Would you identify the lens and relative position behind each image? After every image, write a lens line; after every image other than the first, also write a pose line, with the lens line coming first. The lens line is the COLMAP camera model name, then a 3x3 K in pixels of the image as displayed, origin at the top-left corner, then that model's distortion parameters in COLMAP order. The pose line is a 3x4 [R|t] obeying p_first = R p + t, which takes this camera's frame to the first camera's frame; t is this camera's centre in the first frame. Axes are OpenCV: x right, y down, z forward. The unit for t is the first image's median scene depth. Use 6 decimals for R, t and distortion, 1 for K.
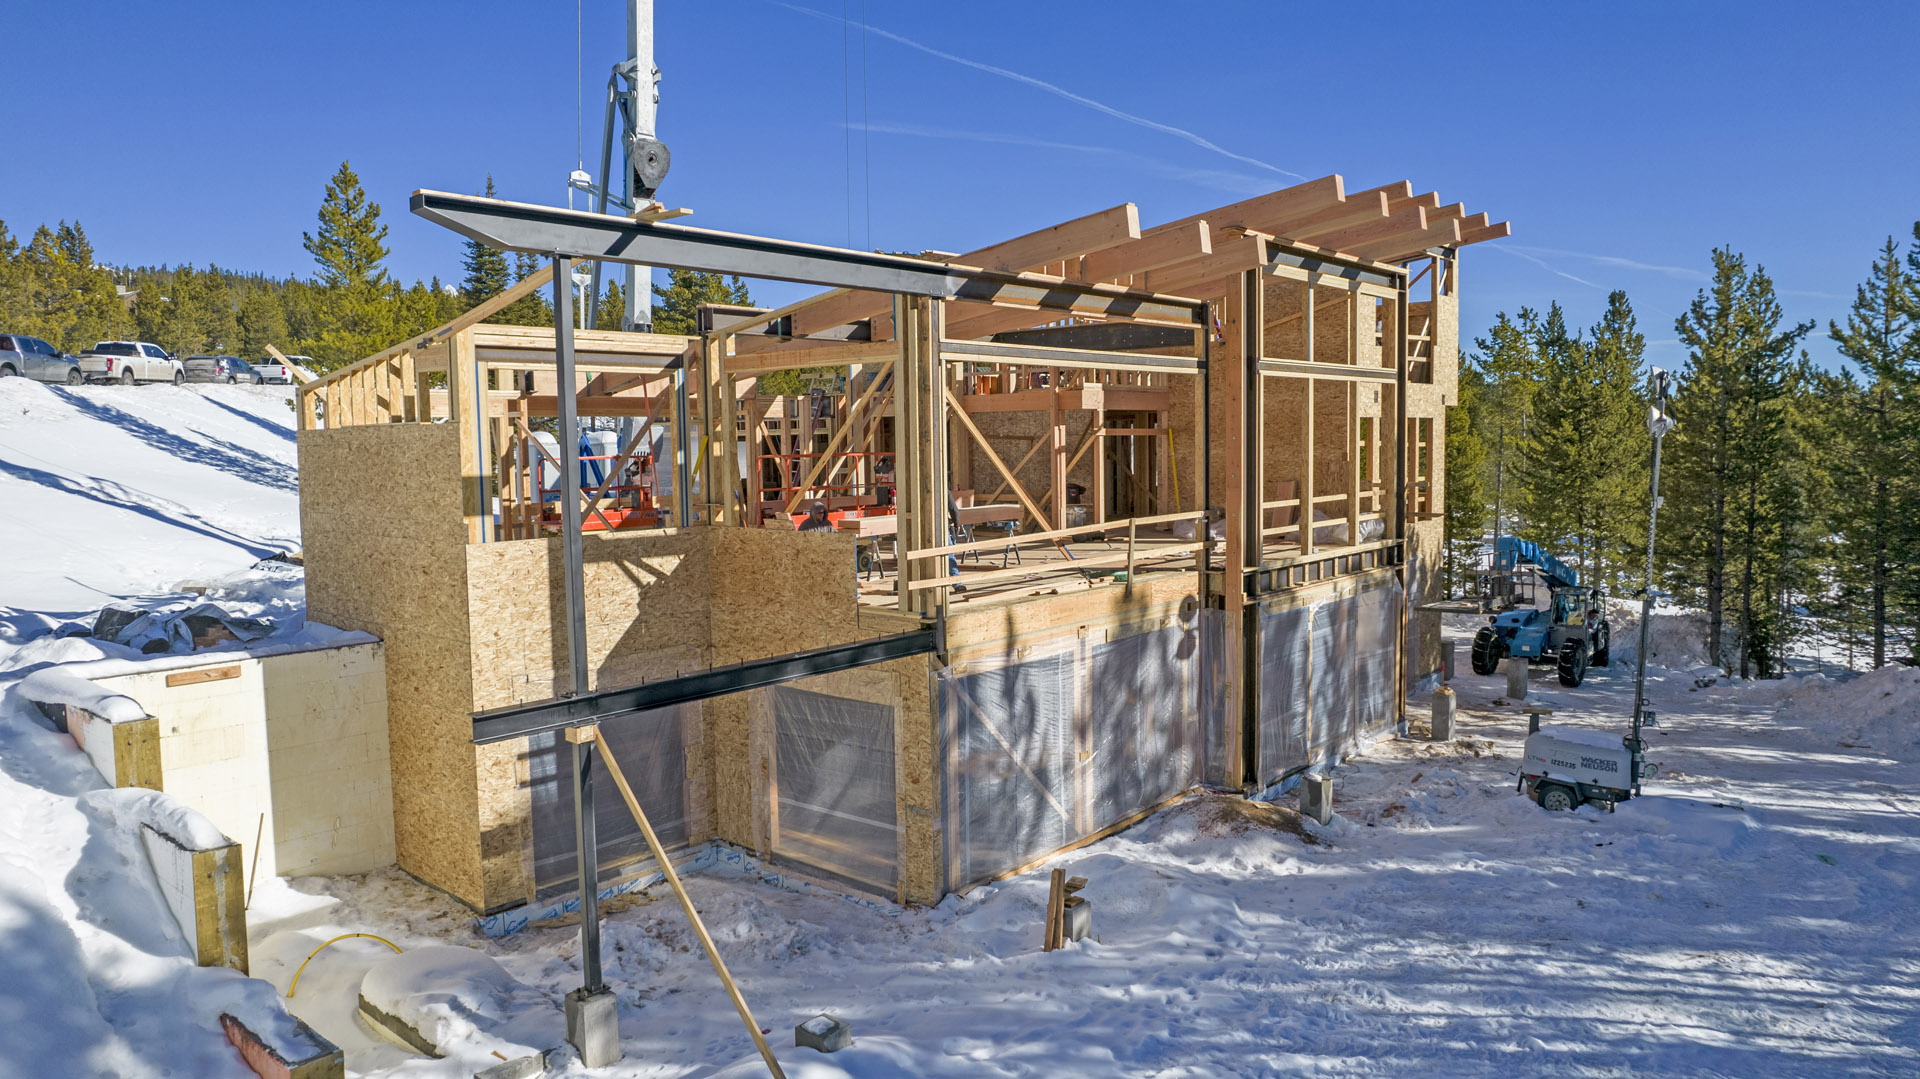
lens RADIAL K [[1218.3, 0, 953.0], [0, 1218.3, 533.1], [0, 0, 1]] dist [-0.071410, 0.062374]
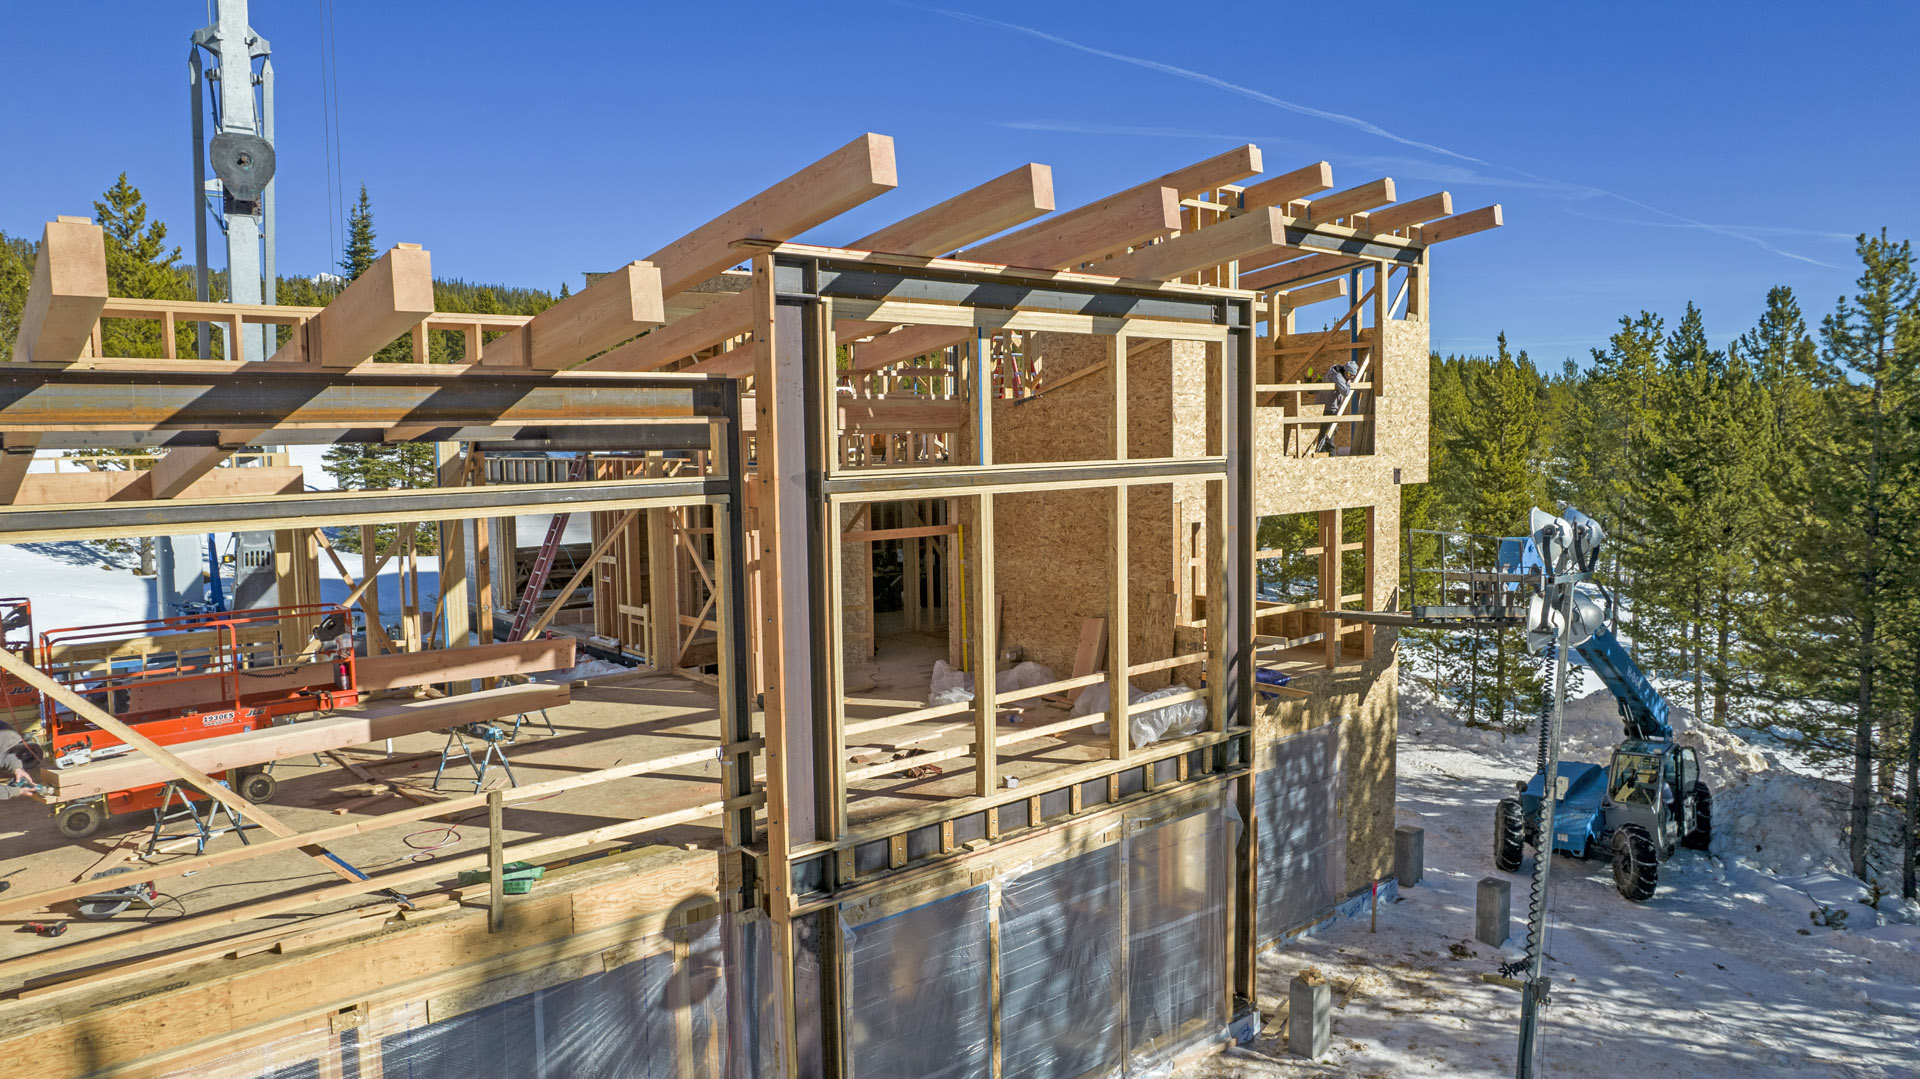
lens RADIAL K [[1218.3, 0, 954.0], [0, 1218.3, 526.5], [0, 0, 1]] dist [-0.071410, 0.062374]
pose [[0.989375, 0.008997, -0.145107, 0.290815], [-0.009035, 0.999959, 0.000391, -0.089860], [0.145105, 0.000924, 0.989416, 0.339104]]
